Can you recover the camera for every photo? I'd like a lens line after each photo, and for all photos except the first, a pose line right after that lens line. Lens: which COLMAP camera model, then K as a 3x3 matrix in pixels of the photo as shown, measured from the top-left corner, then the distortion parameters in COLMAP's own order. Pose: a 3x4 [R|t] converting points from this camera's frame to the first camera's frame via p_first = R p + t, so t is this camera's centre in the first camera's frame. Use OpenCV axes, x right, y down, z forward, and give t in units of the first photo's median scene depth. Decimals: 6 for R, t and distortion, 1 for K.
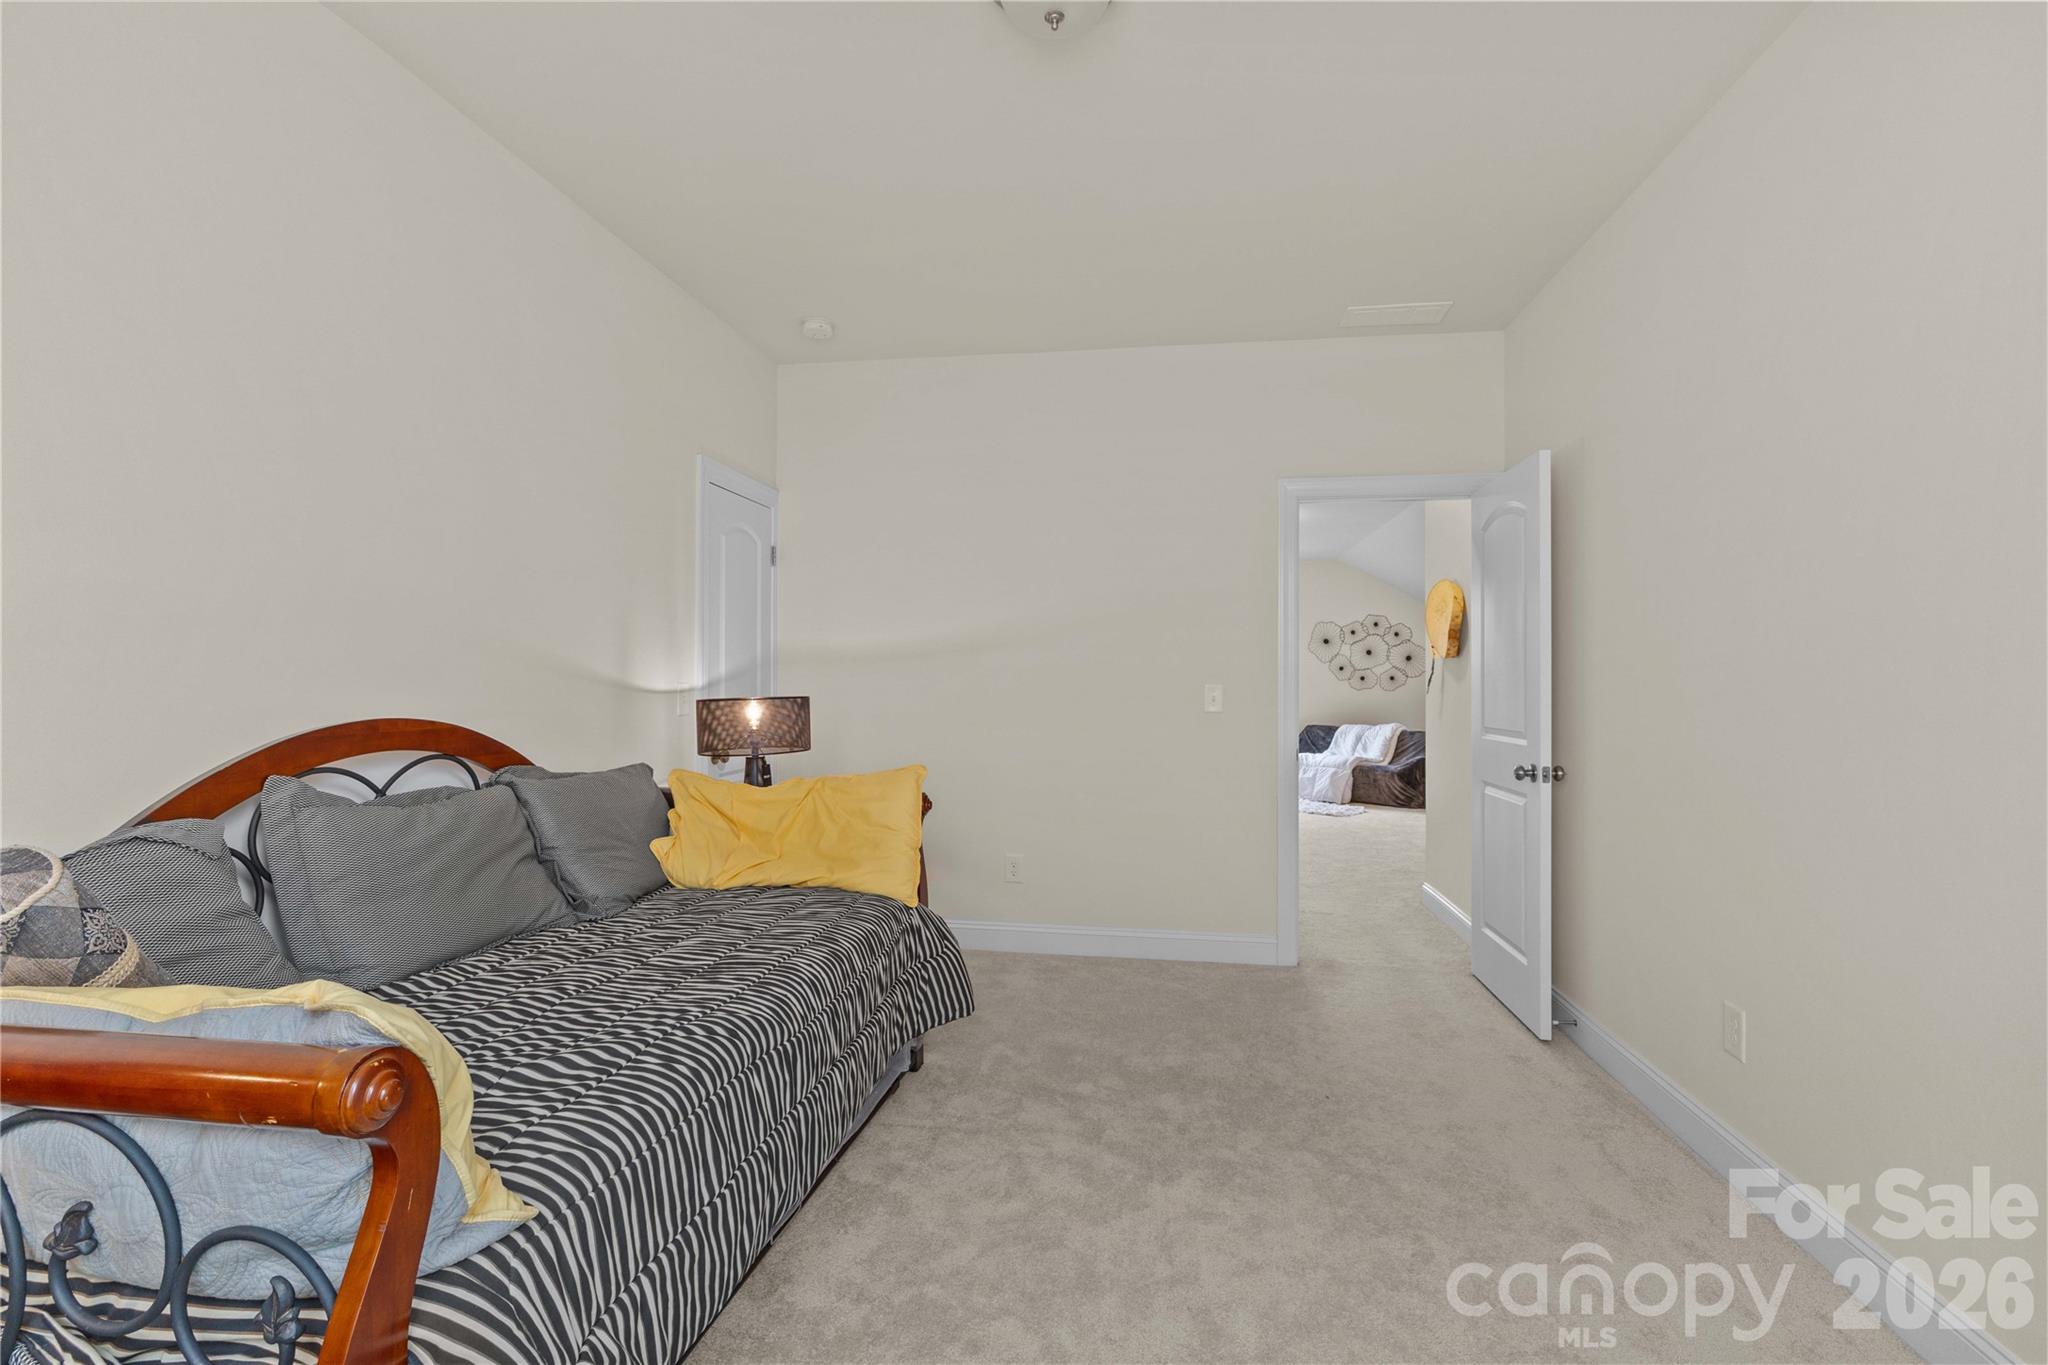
lens RADIAL K [[914.9, 0, 1022.2], [0, 914.9, 679.8], [0, 0, 1]] dist [-0.008955, -0.000077]
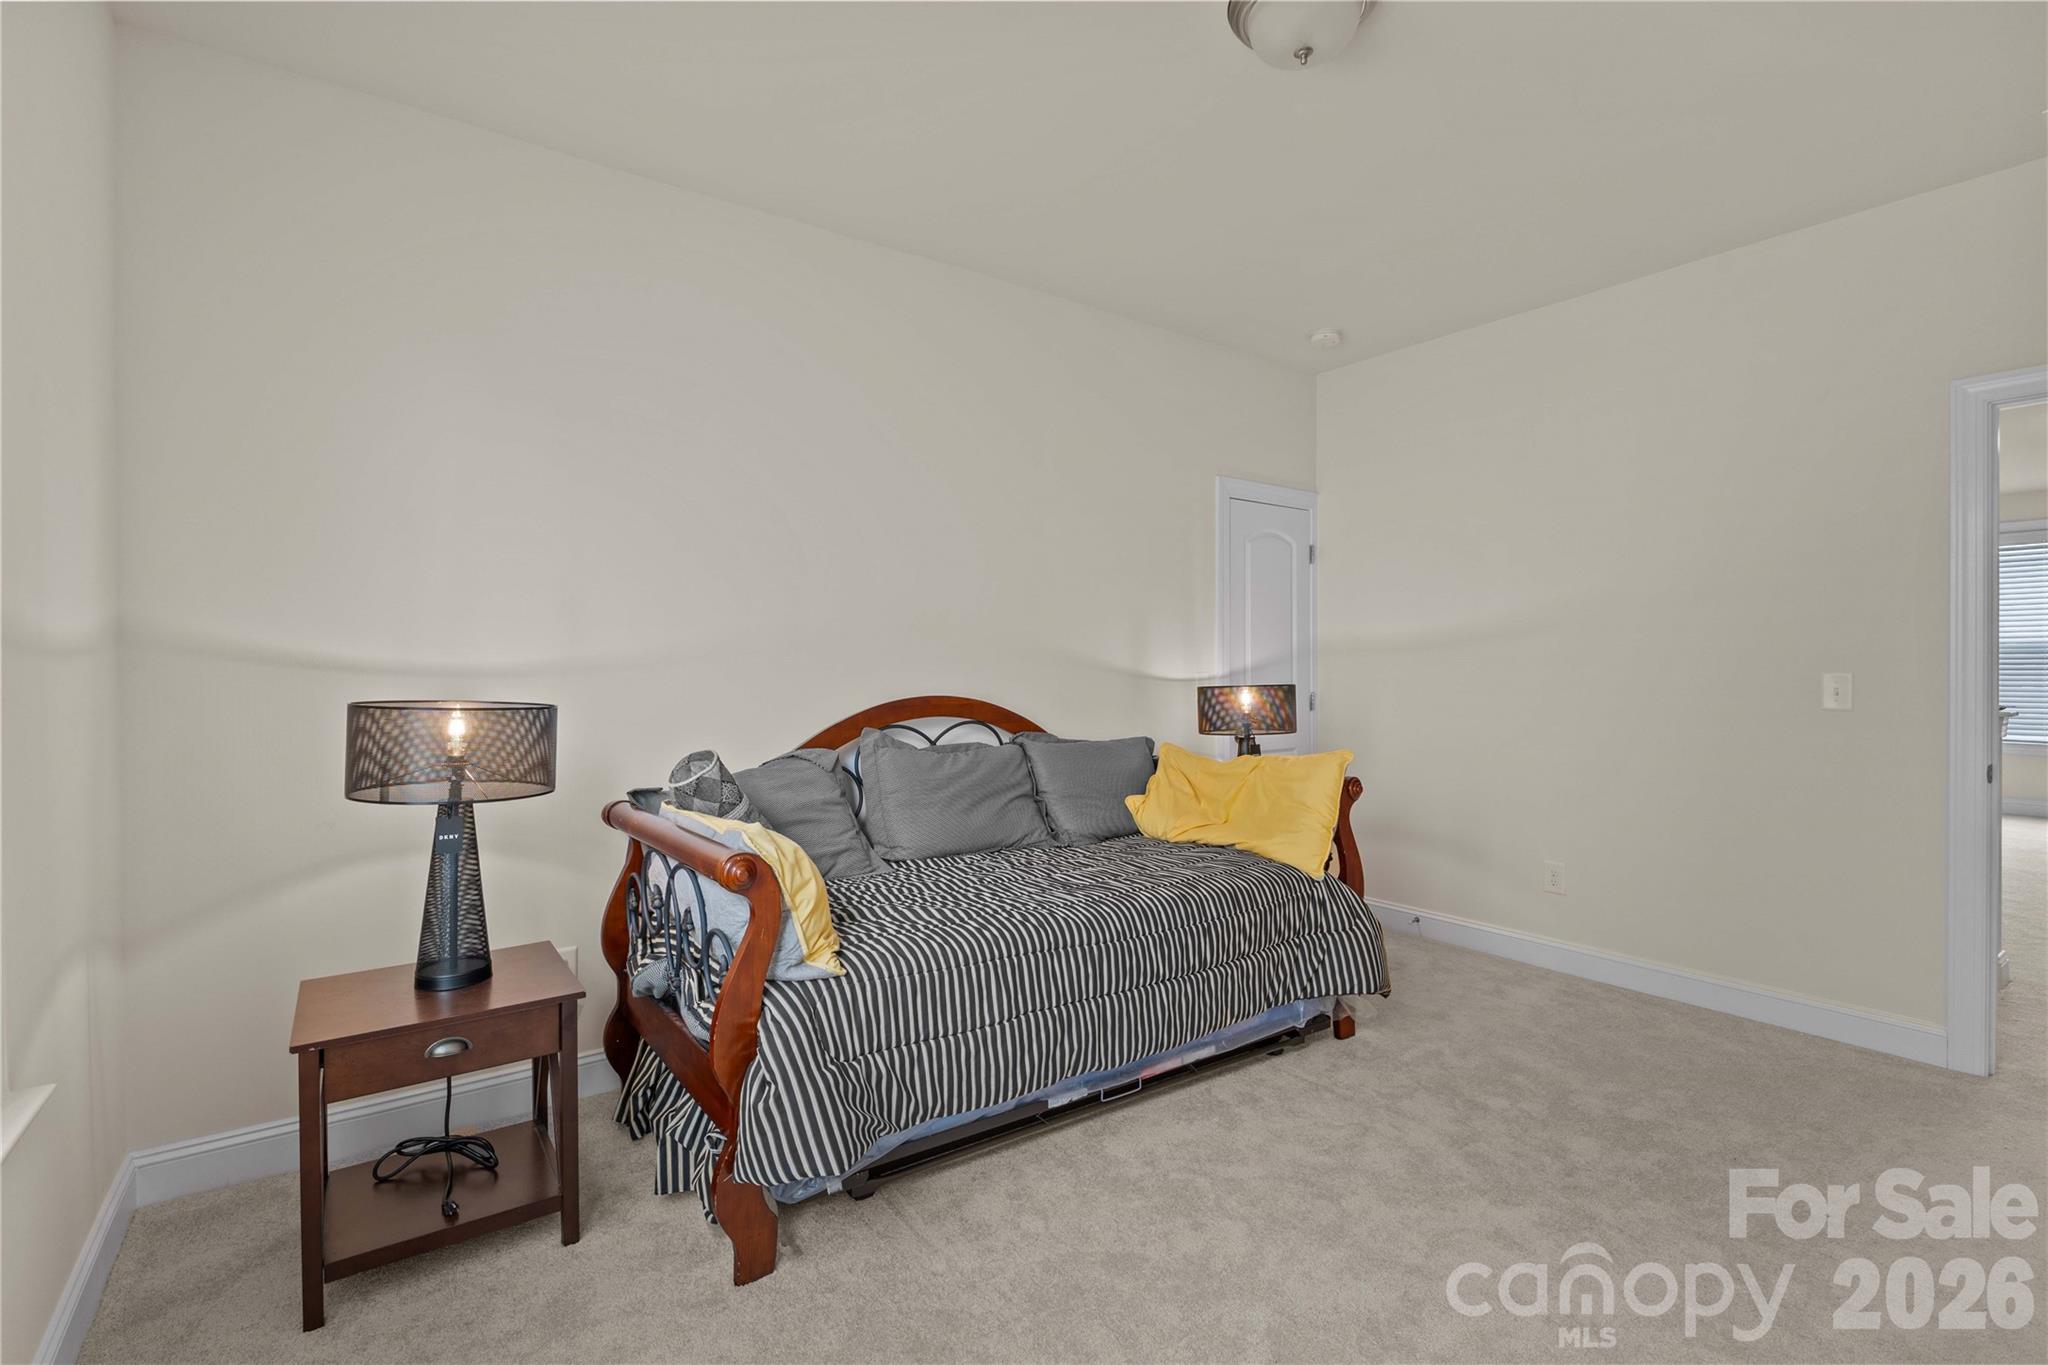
lens RADIAL K [[914.9, 0, 1026.9], [0, 914.9, 679.1], [0, 0, 1]] dist [-0.008955, -0.000077]
pose [[0.708612, 0.002005, -0.705595, 0.450883], [0.005337, 0.999952, 0.008202, 0.001404], [0.705578, -0.009578, 0.708567, -0.000663]]
